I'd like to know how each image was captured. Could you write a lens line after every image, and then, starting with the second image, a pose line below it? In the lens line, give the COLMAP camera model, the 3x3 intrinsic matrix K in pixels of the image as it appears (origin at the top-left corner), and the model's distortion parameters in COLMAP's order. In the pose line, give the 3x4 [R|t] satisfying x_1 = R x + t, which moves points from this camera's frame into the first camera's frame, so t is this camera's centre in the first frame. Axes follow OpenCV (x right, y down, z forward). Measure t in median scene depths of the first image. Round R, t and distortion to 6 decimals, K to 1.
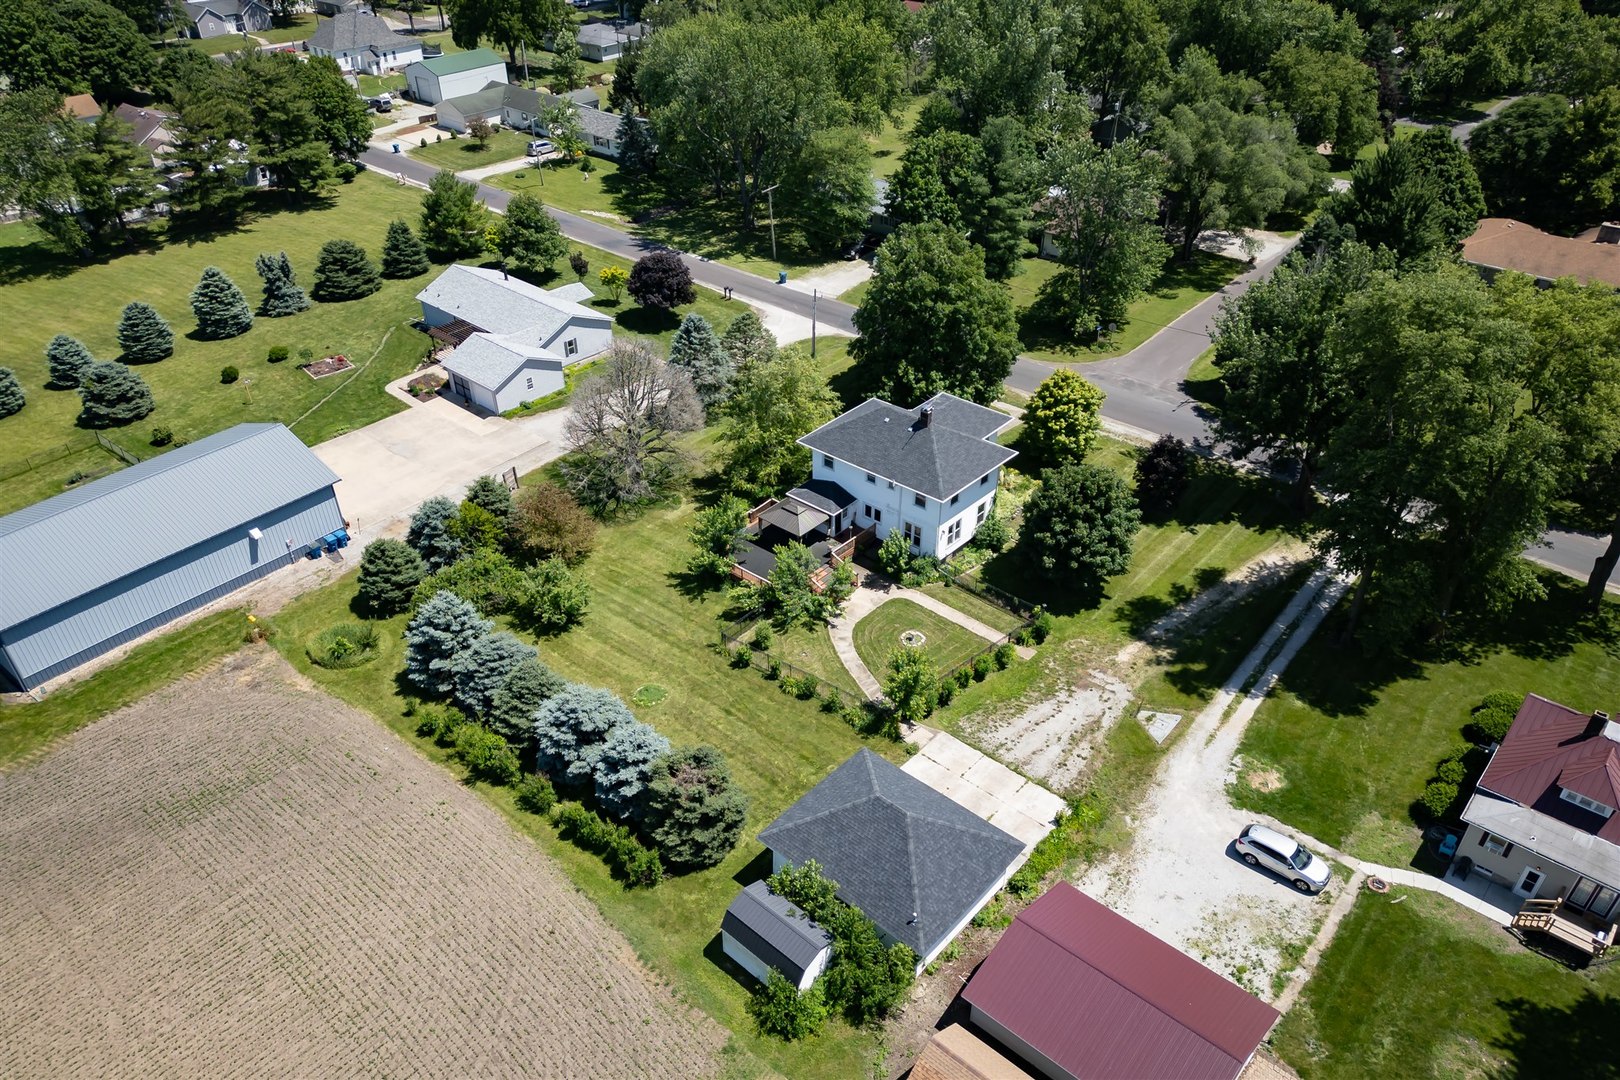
lens RADIAL K [[1133.4, 0, 806.9], [0, 1133.4, 605.8], [0, 0, 1]] dist [0.099068, -0.132588]
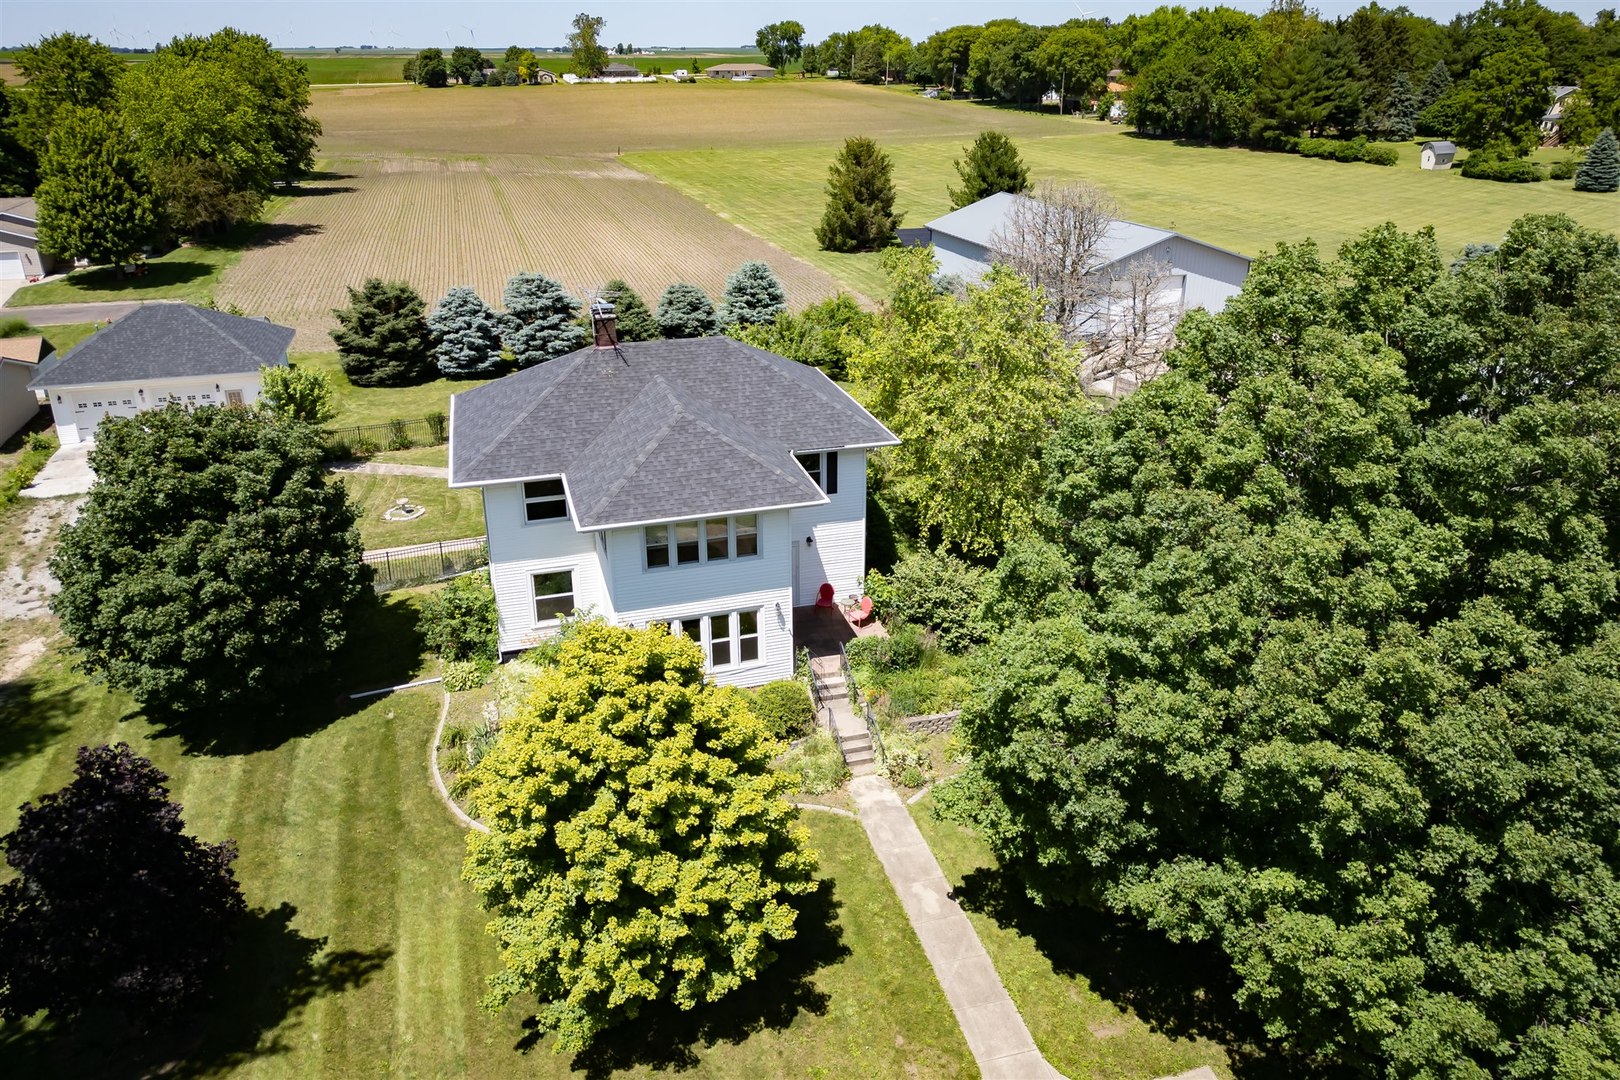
lens RADIAL K [[1137.0, 0, 809.9], [0, 1137.0, 480.2], [0, 0, 1]] dist [0.071030, -0.065350]
pose [[-0.539338, 0.309700, -0.783071, 0.473516], [-0.496649, 0.633979, 0.592800, -0.479063], [0.680040, 0.708631, -0.188117, 1.292244]]
